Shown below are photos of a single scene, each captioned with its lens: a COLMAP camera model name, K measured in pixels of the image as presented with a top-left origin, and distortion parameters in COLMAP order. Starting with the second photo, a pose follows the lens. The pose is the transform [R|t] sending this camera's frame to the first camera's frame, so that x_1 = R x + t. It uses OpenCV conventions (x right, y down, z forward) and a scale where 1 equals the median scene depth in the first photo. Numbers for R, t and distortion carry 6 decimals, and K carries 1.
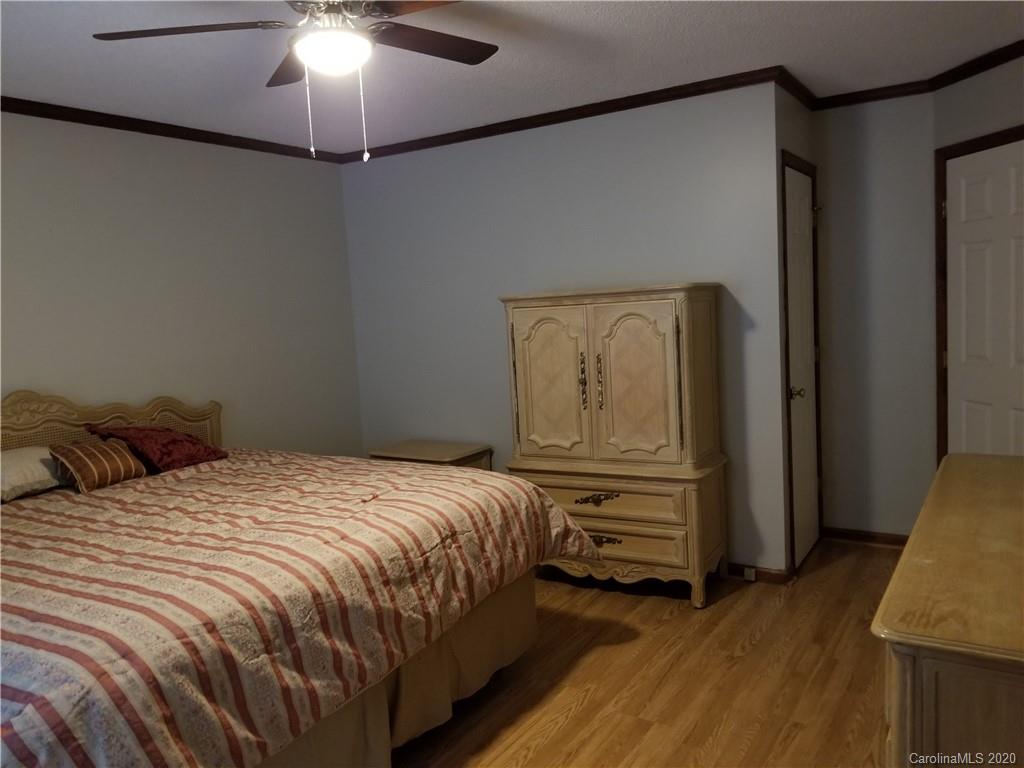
lens RADIAL K [[814.8, 0, 515.7], [0, 814.8, 382.3], [0, 0, 1]] dist [0.089651, -0.109965]
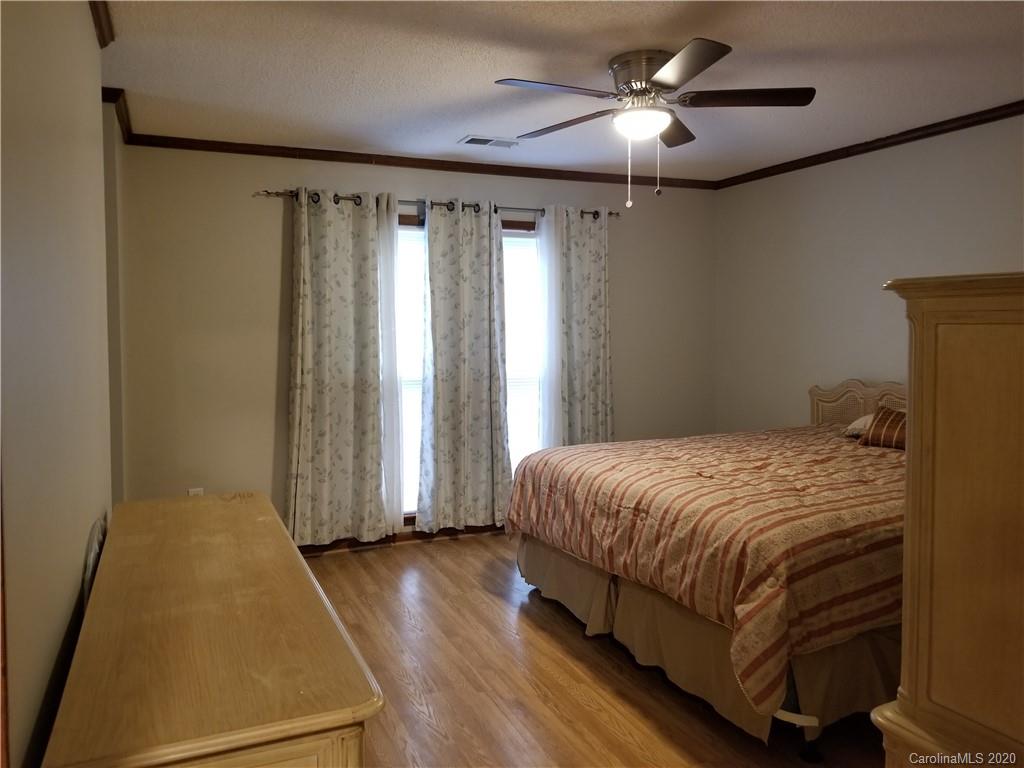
lens RADIAL K [[814.8, 0, 512.4], [0, 814.8, 373.3], [0, 0, 1]] dist [0.089651, -0.109965]
pose [[-0.574238, 0.108626, -0.811450, 1.013792], [-0.048161, 0.984960, 0.165935, -0.200476], [0.817270, 0.134366, -0.560370, 1.584166]]
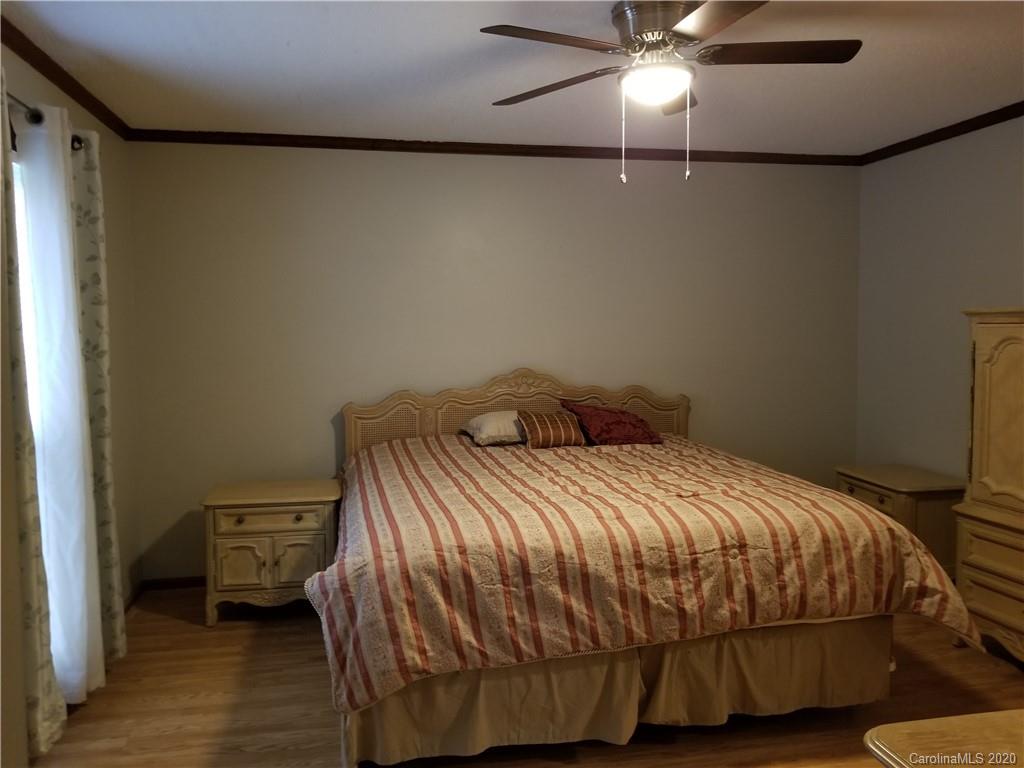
lens RADIAL K [[814.8, 0, 512.3], [0, 814.8, 380.0], [0, 0, 1]] dist [0.089651, -0.109965]
pose [[0.693288, 0.098799, -0.713856, 0.459755], [-0.104269, 0.993887, 0.036291, -0.023179], [0.713077, 0.049272, 0.699352, 0.100831]]
